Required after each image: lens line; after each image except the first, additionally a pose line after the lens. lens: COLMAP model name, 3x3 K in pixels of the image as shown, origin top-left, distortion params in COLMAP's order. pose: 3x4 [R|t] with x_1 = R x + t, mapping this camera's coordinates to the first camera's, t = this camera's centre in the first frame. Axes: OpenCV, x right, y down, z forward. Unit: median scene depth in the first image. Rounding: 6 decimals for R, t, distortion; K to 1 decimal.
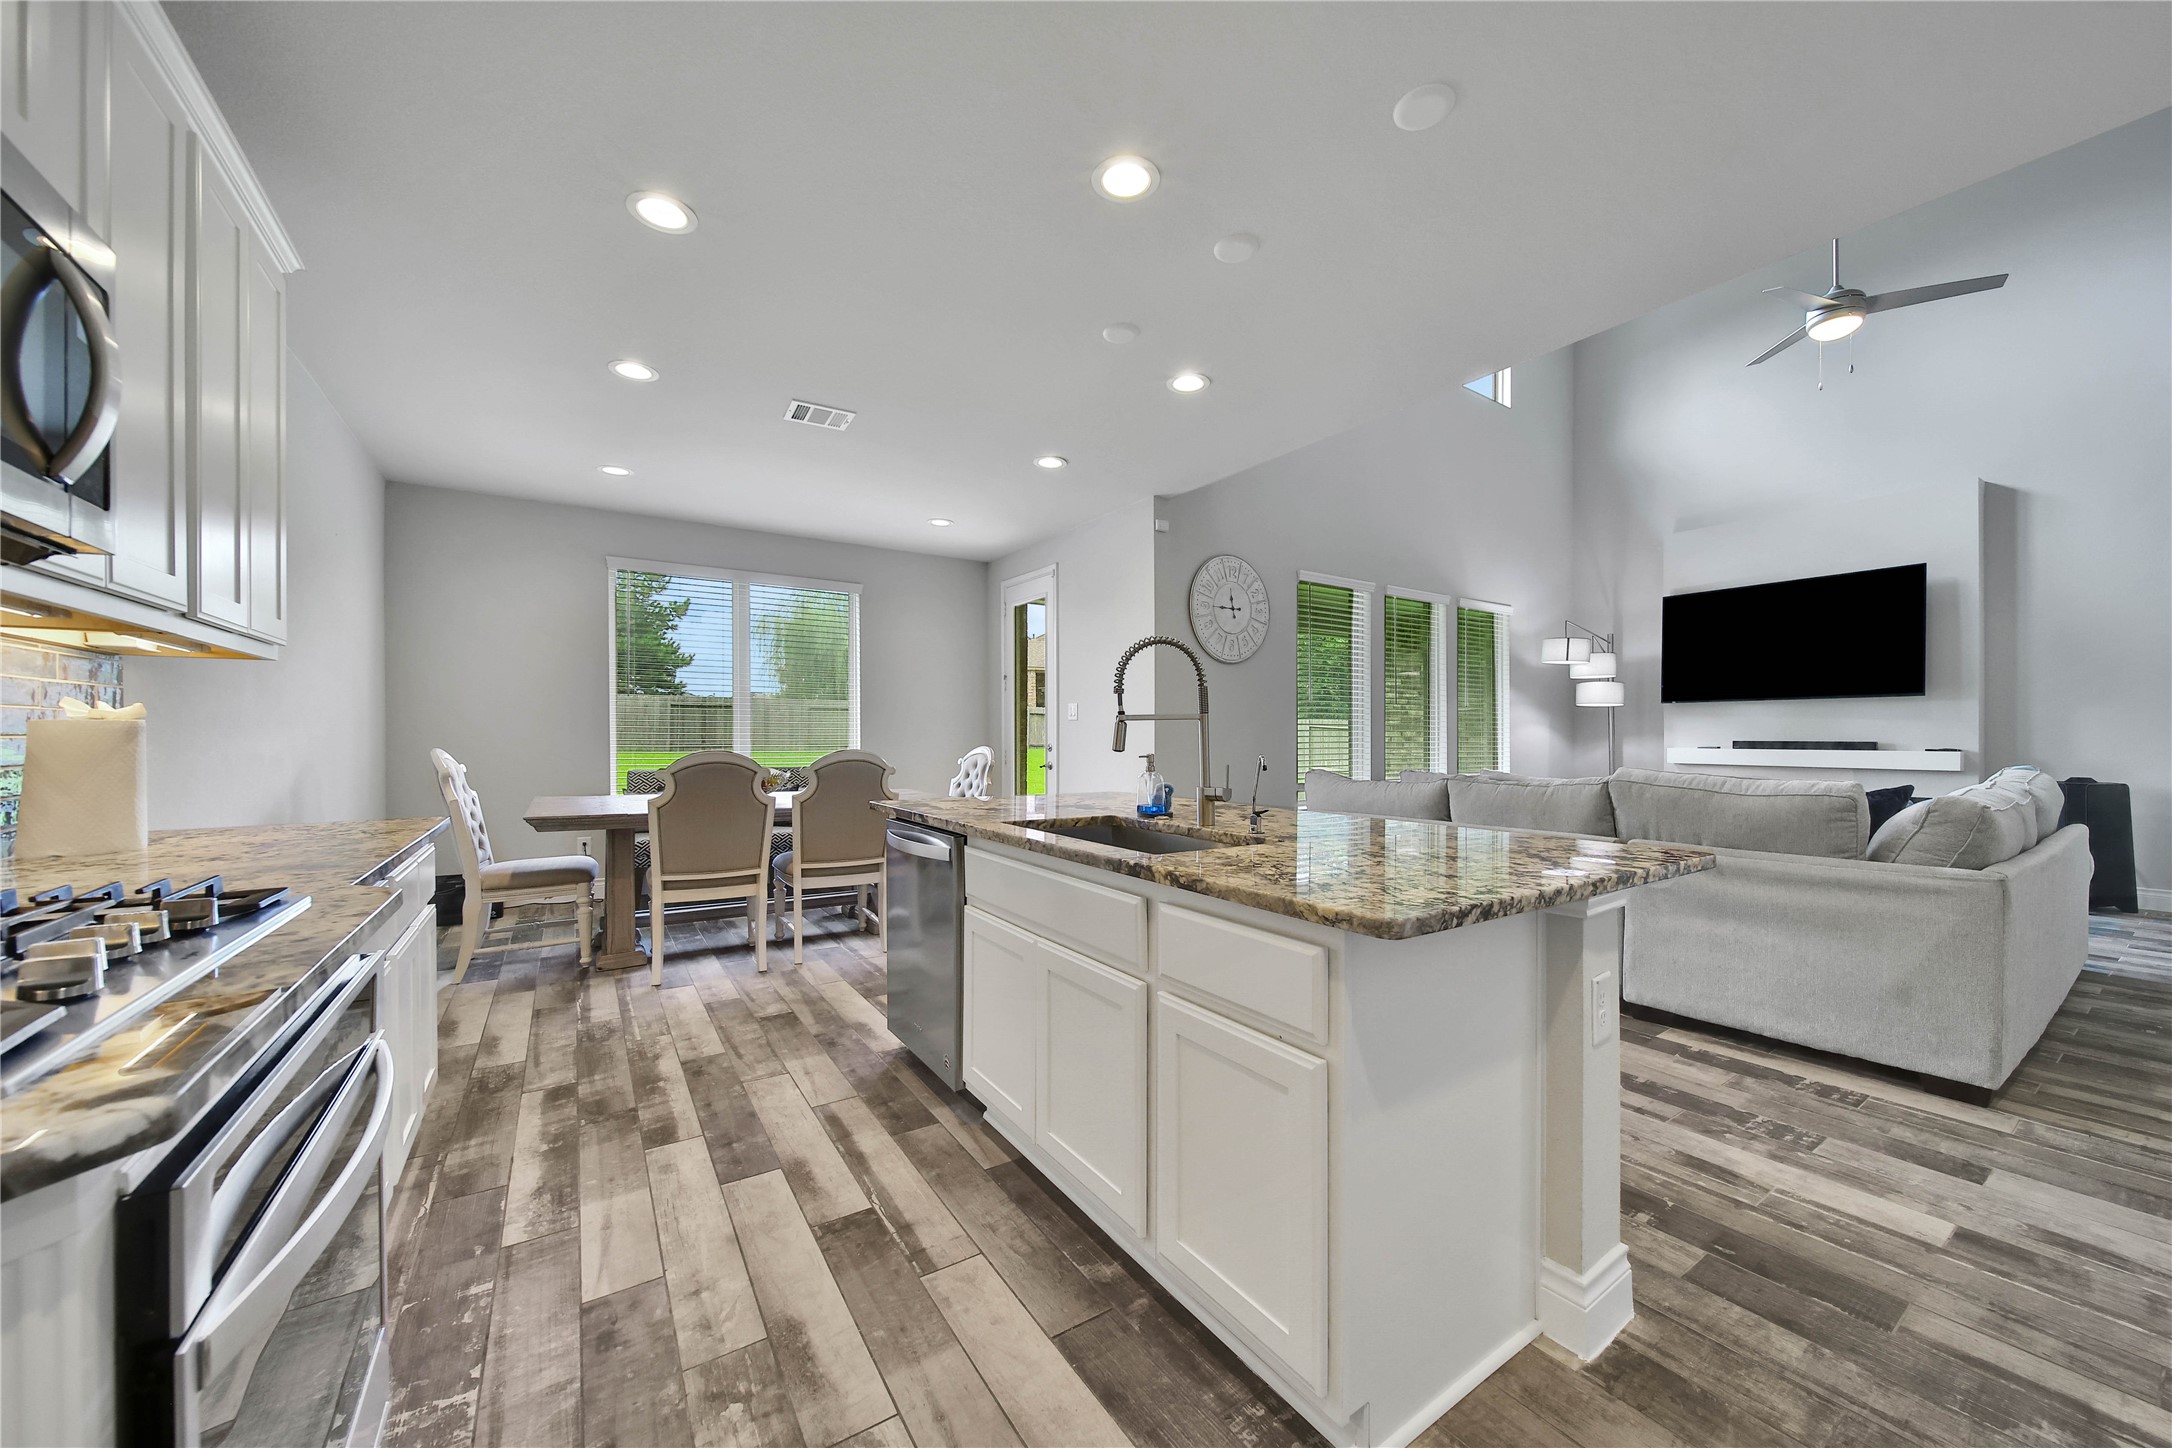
lens RADIAL K [[776.1, 0, 1084.6], [0, 776.1, 749.1], [0, 0, 1]] dist [-0.009804, 0.000001]
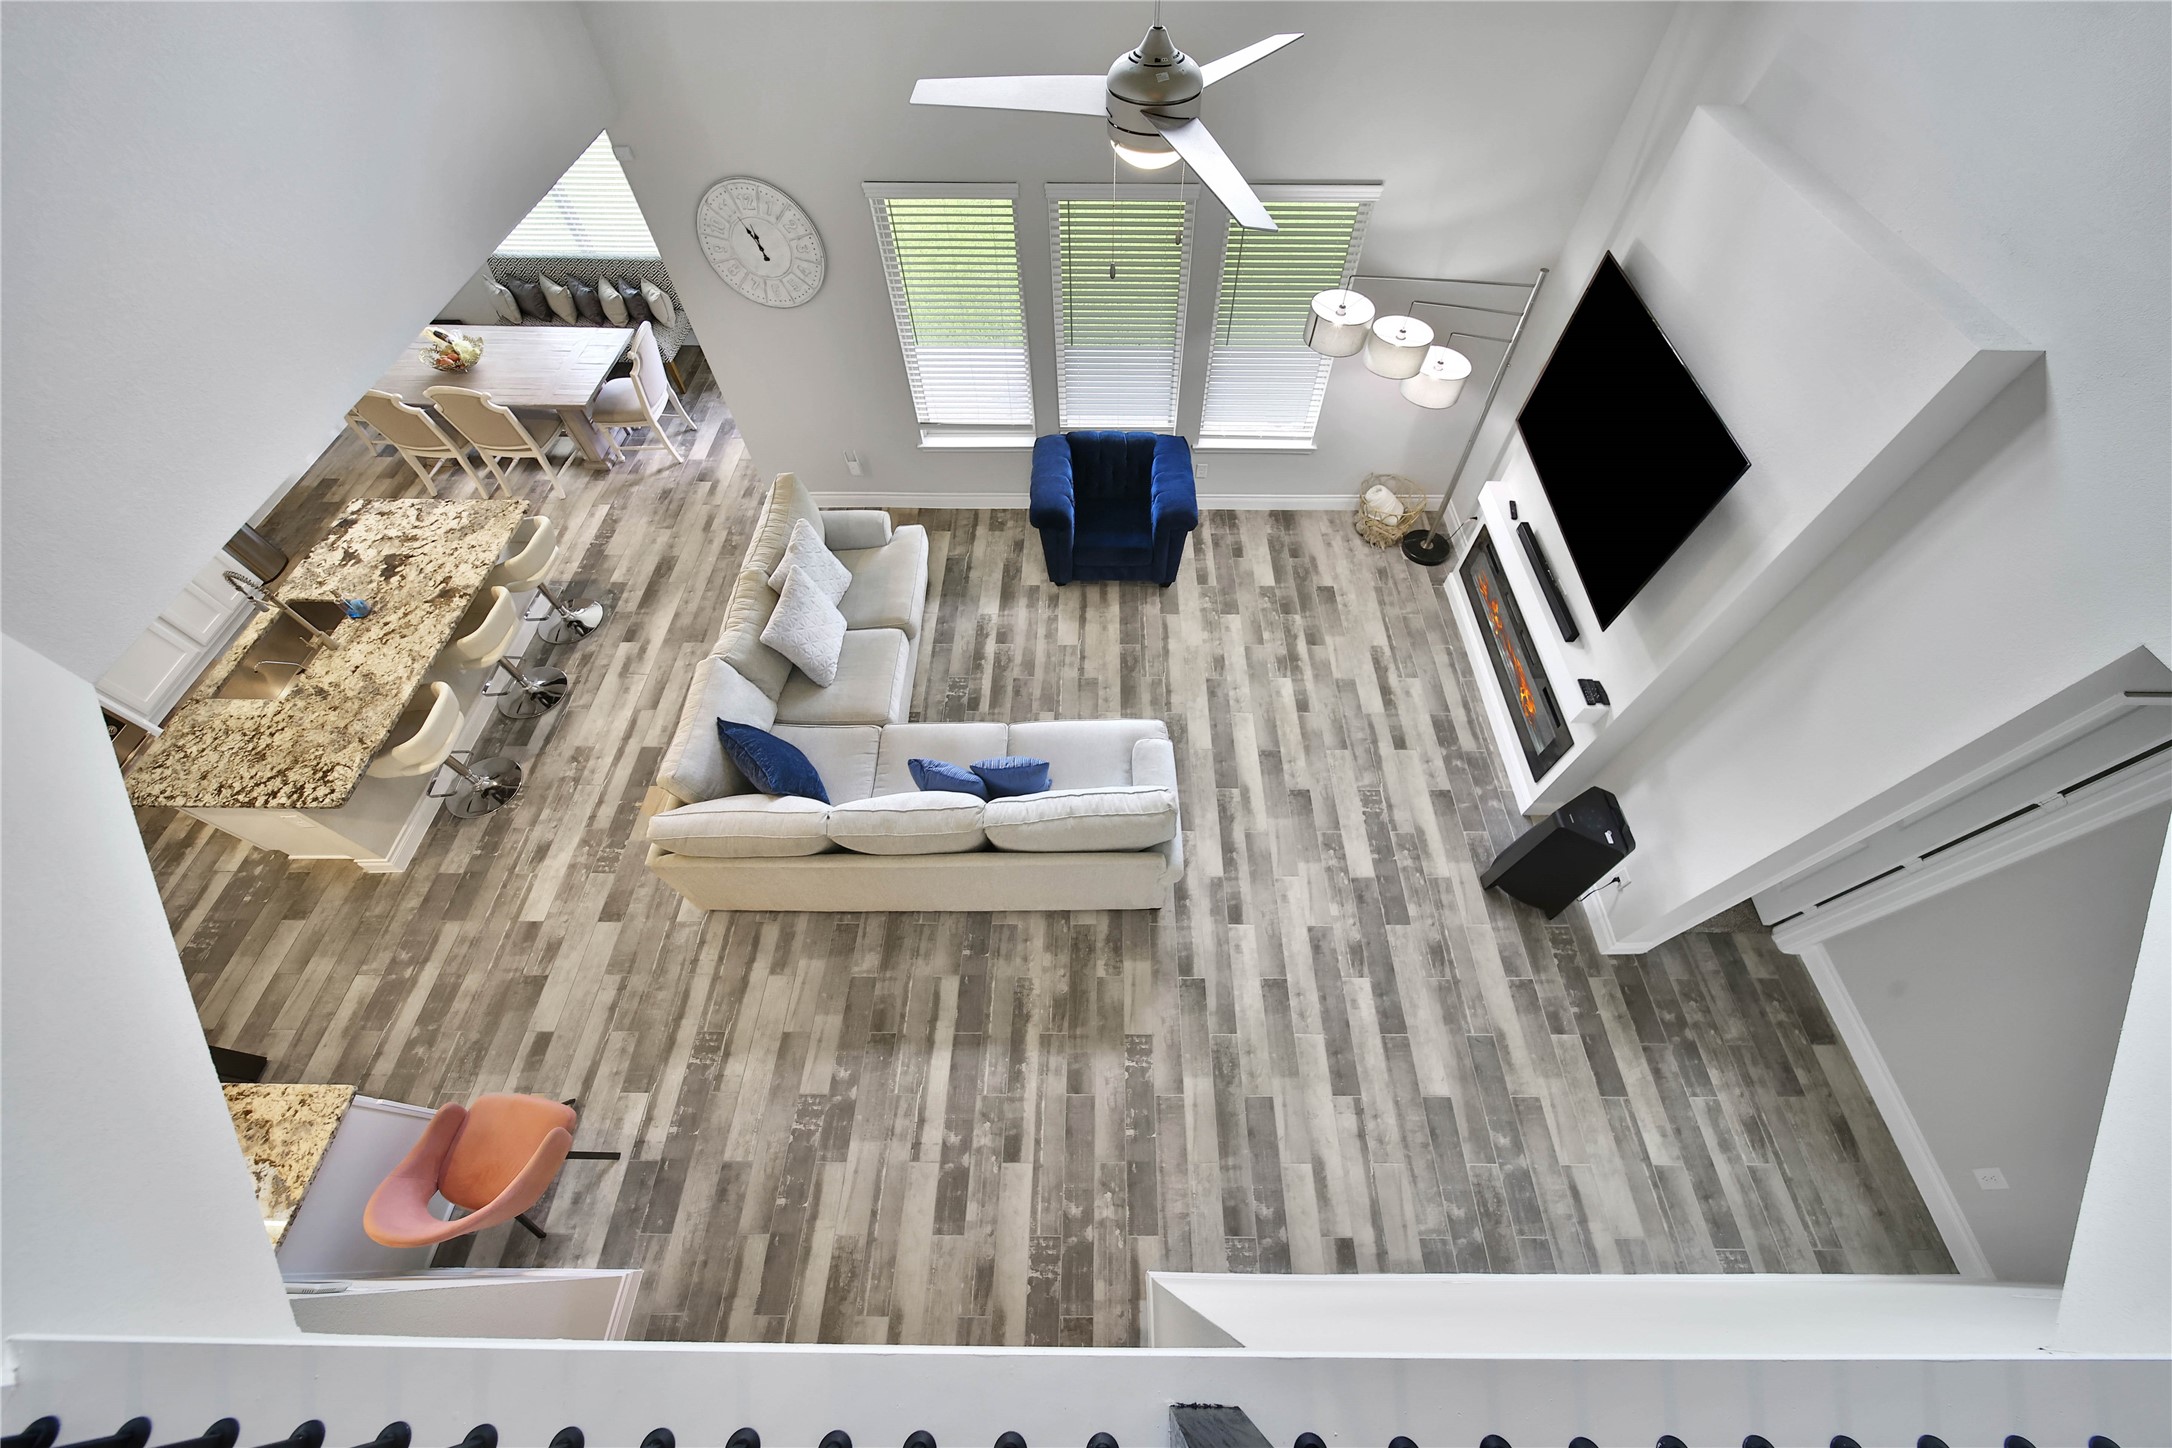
lens RADIAL K [[760.3, 0, 1142.3], [0, 760.3, 720.2], [0, 0, 1]] dist [0.000055, -0.000042]
pose [[0.838957, 0.464392, -0.283709, 2.673865], [-0.027764, 0.557182, 0.829926, -1.557046], [0.543489, -0.688396, 0.480345, 1.110442]]
